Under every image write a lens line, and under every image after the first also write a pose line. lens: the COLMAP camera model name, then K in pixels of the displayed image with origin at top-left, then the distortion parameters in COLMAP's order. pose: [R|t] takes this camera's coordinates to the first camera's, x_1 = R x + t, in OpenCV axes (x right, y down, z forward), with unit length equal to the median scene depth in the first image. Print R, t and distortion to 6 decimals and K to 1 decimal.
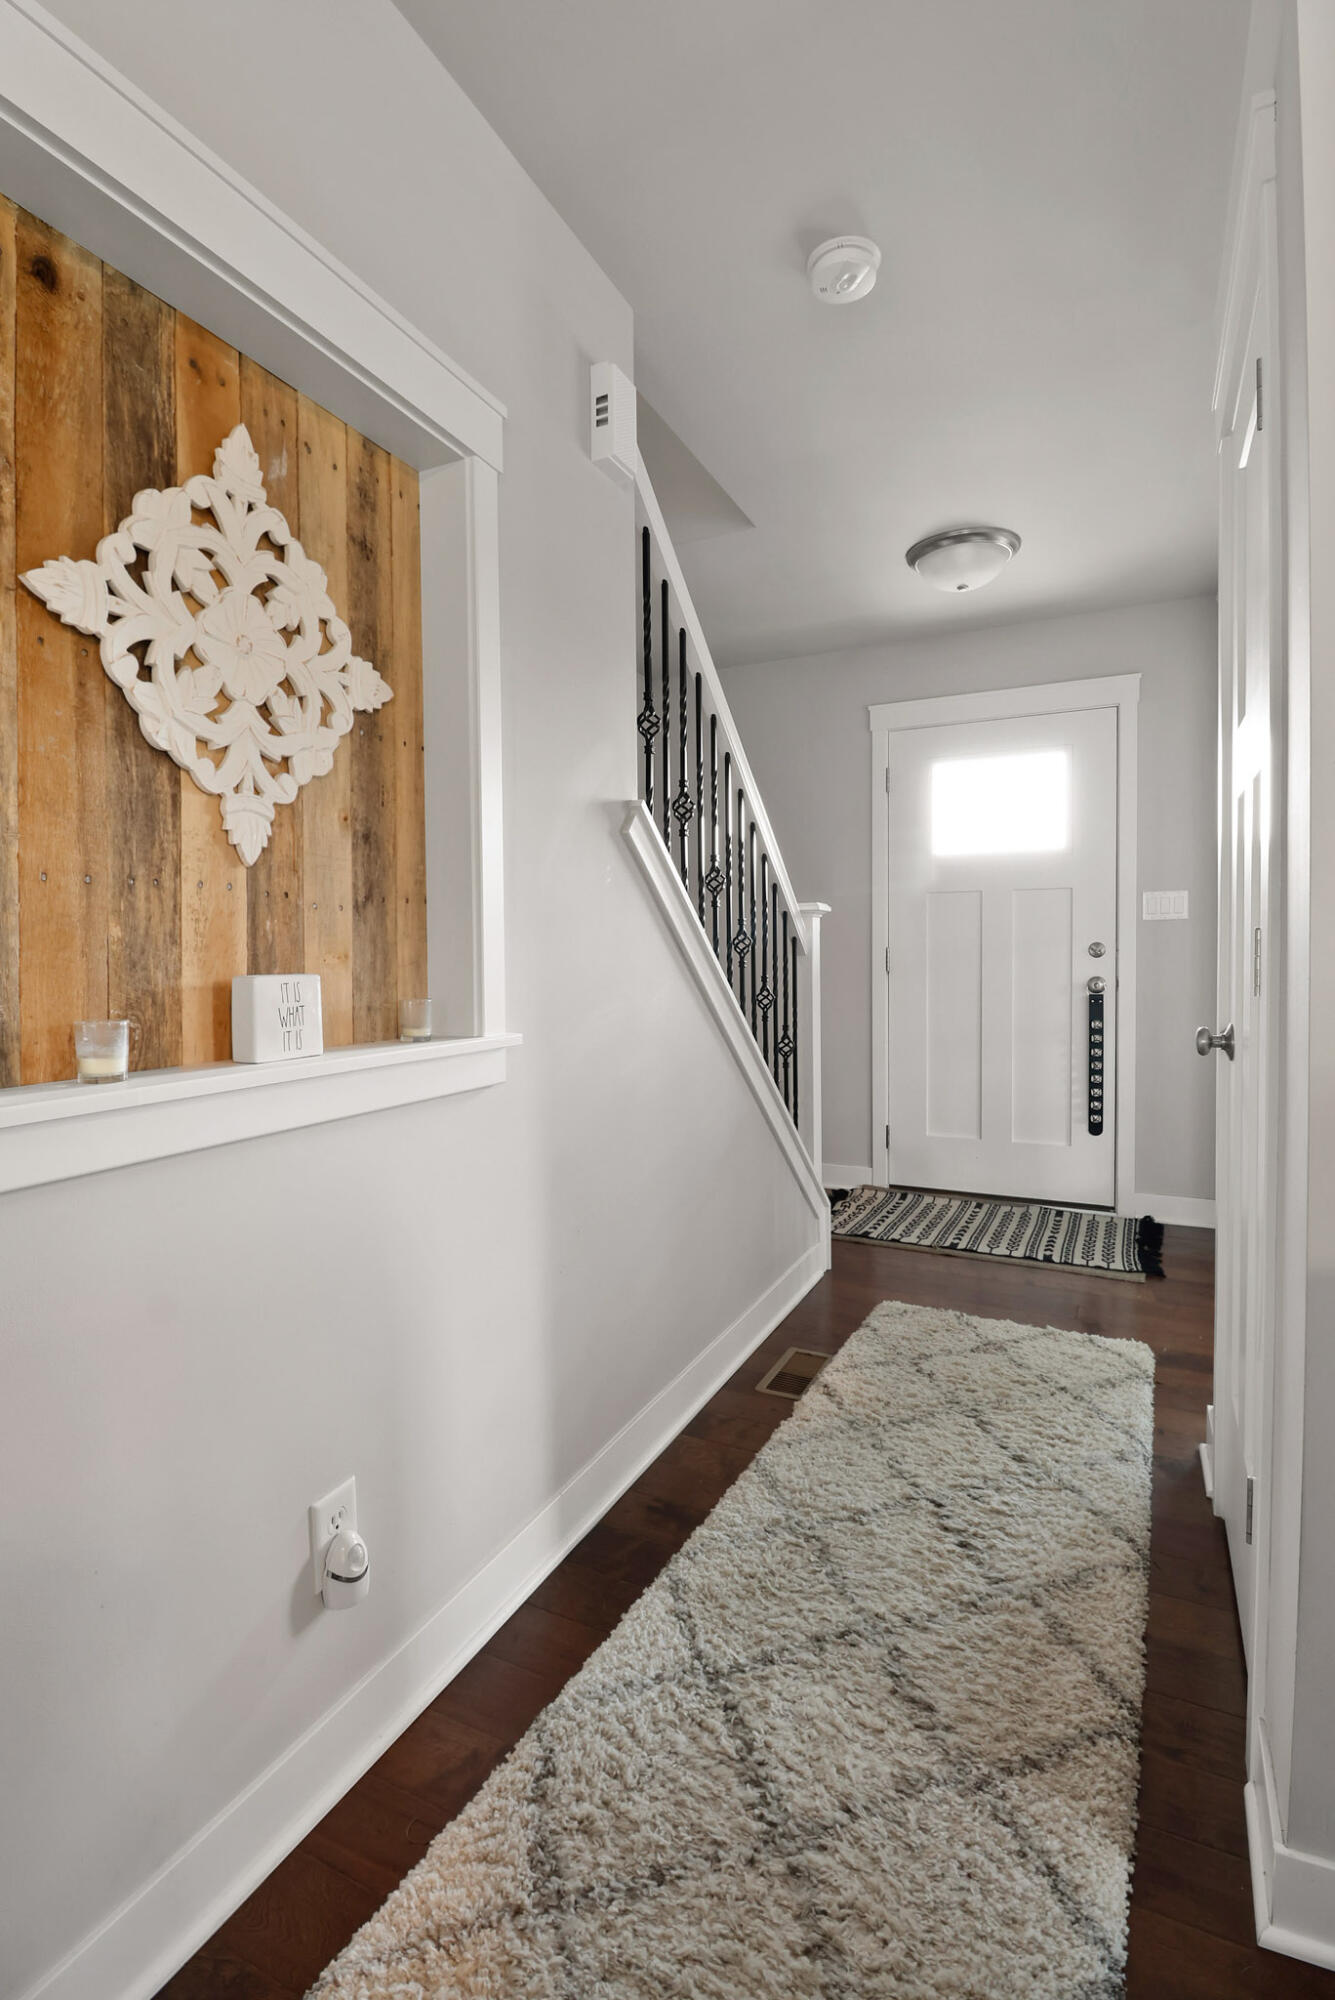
lens RADIAL K [[940.9, 0, 670.7], [0, 940.9, 984.9], [0, 0, 1]] dist [0.001024, -0.012842]
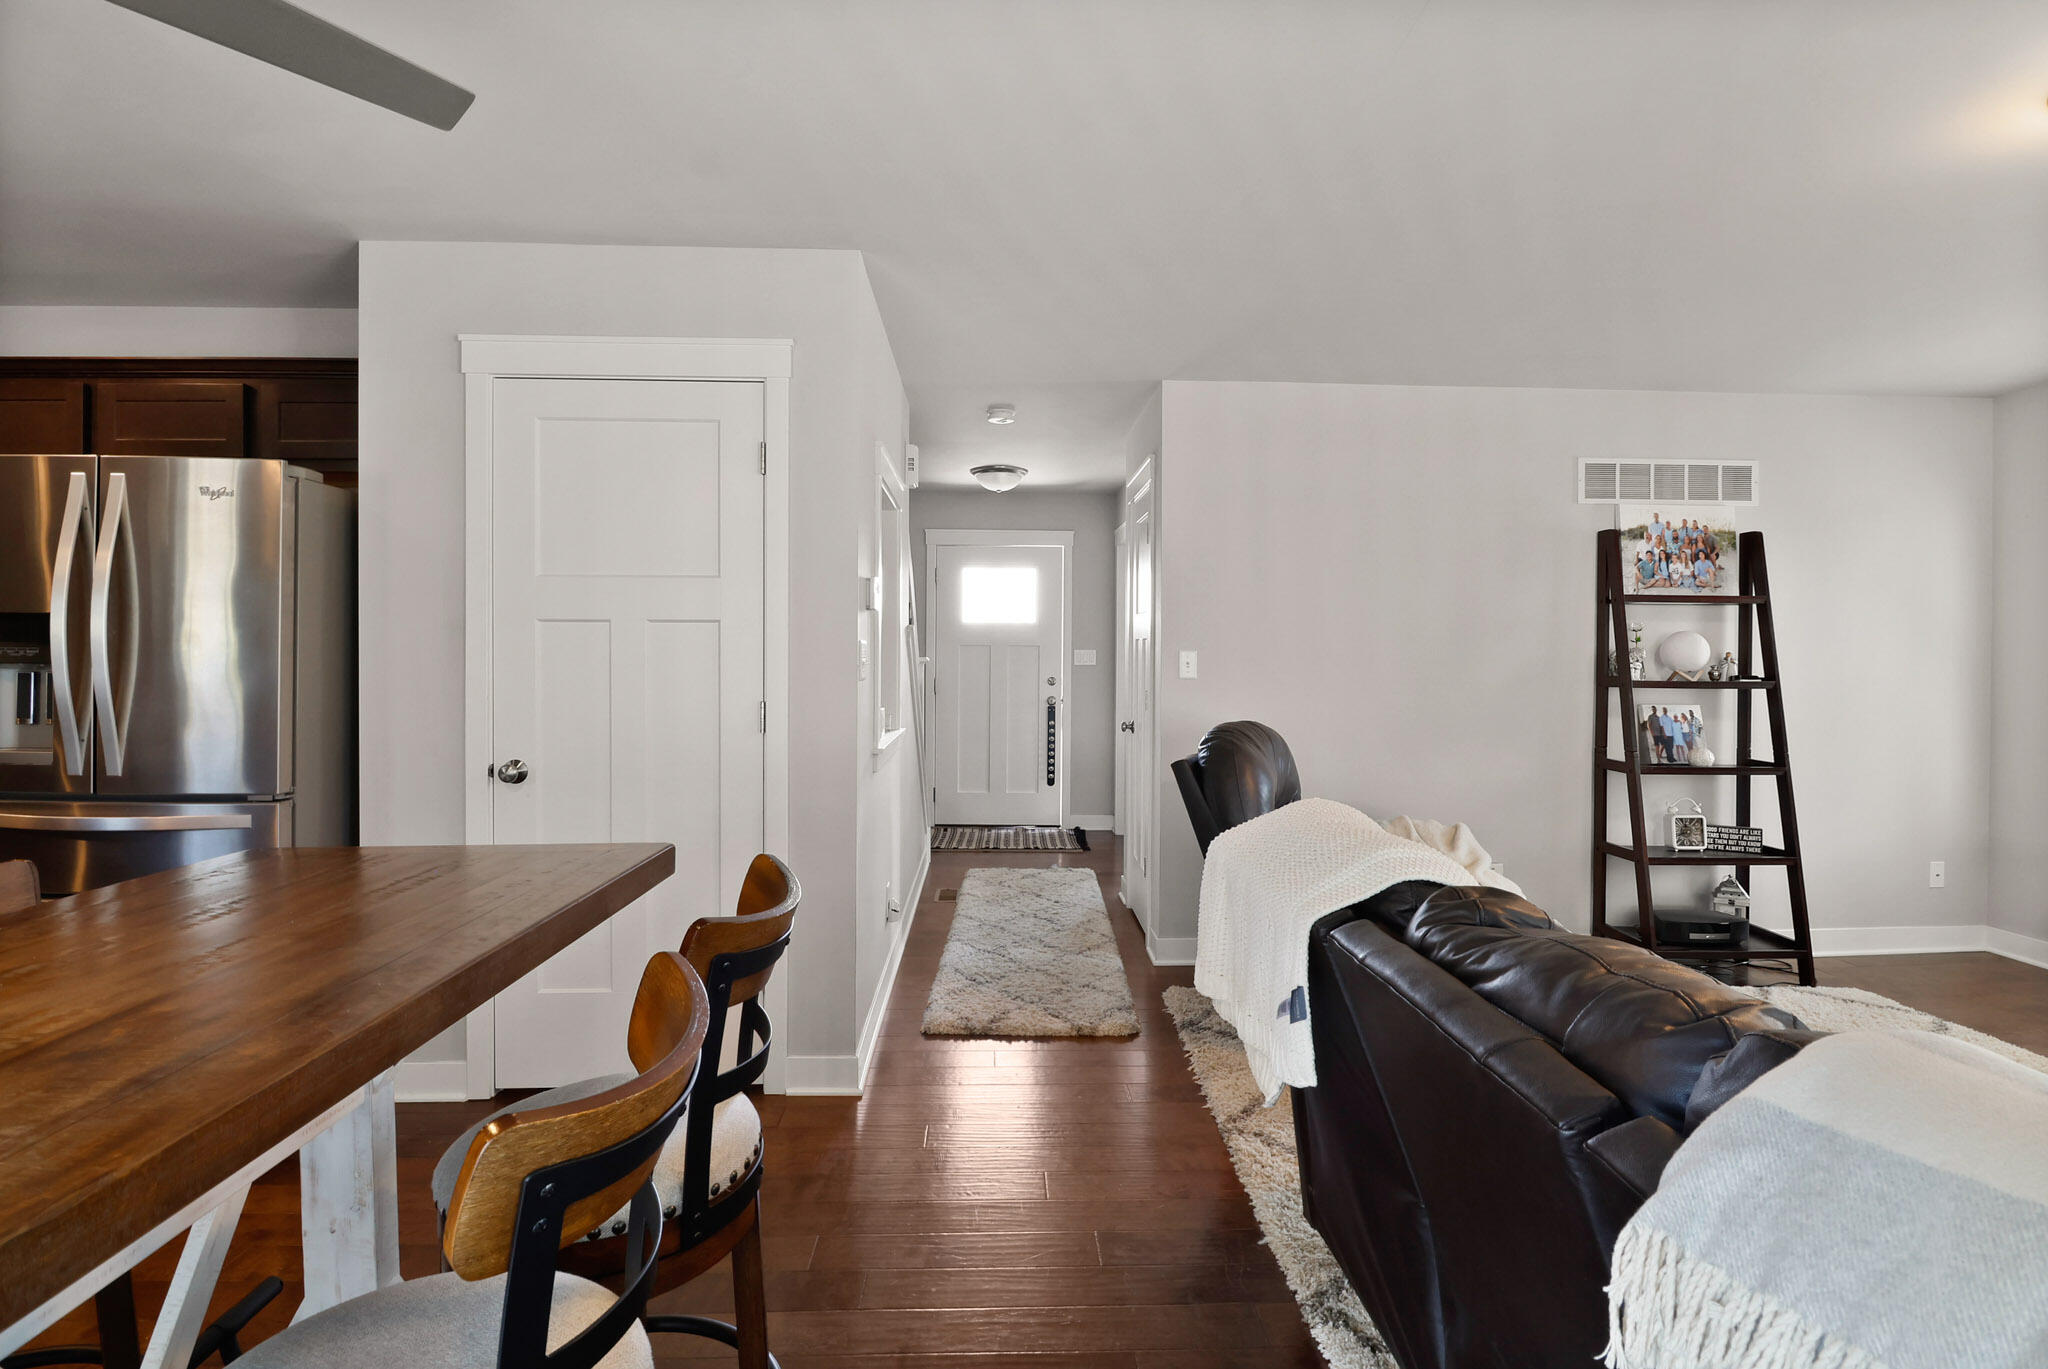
lens RADIAL K [[963.5, 0, 1048.3], [0, 963.5, 662.0], [0, 0, 1]] dist [0.001024, -0.012842]
pose [[0.875078, 0.013628, 0.483791, -0.499792], [0.000492, 0.999578, -0.029047, -0.023390], [-0.483982, 0.025657, 0.874702, -0.684091]]
